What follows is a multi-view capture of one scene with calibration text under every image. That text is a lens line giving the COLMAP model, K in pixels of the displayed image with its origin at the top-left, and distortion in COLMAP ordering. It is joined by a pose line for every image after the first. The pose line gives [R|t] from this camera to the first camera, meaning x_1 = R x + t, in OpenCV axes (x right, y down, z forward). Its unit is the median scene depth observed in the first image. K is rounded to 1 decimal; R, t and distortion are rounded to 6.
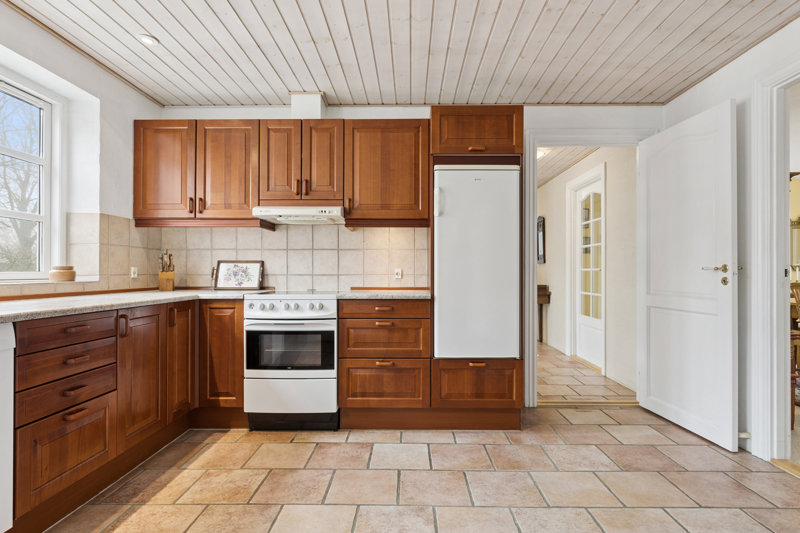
lens RADIAL K [[420.3, 0, 400.4], [0, 420.3, 268.6], [0, 0, 1]] dist [-0.002770, -0.000047]
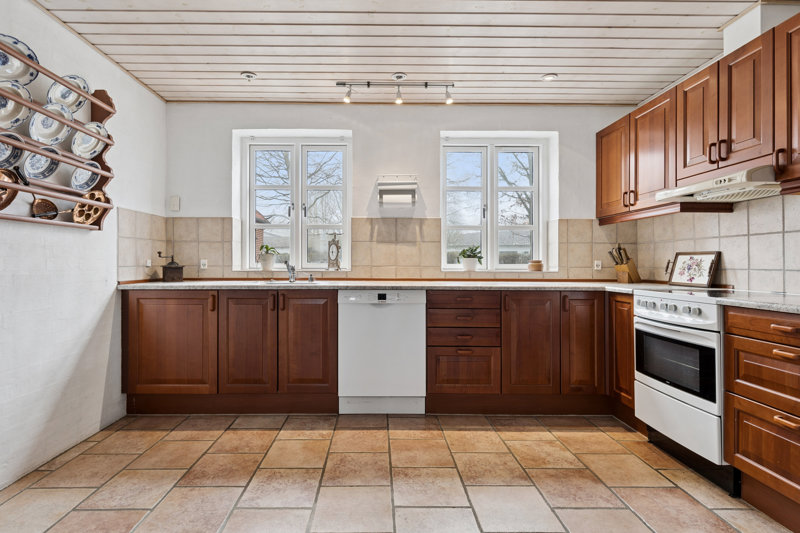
lens RADIAL K [[425.5, 0, 398.0], [0, 425.5, 263.1], [0, 0, 1]] dist [0.006272, 0.001253]
pose [[0.022161, -0.001192, -0.999754, 0.552179], [0.002617, 0.999996, -0.001134, 0.003018], [0.999751, -0.002591, 0.022164, 0.448667]]
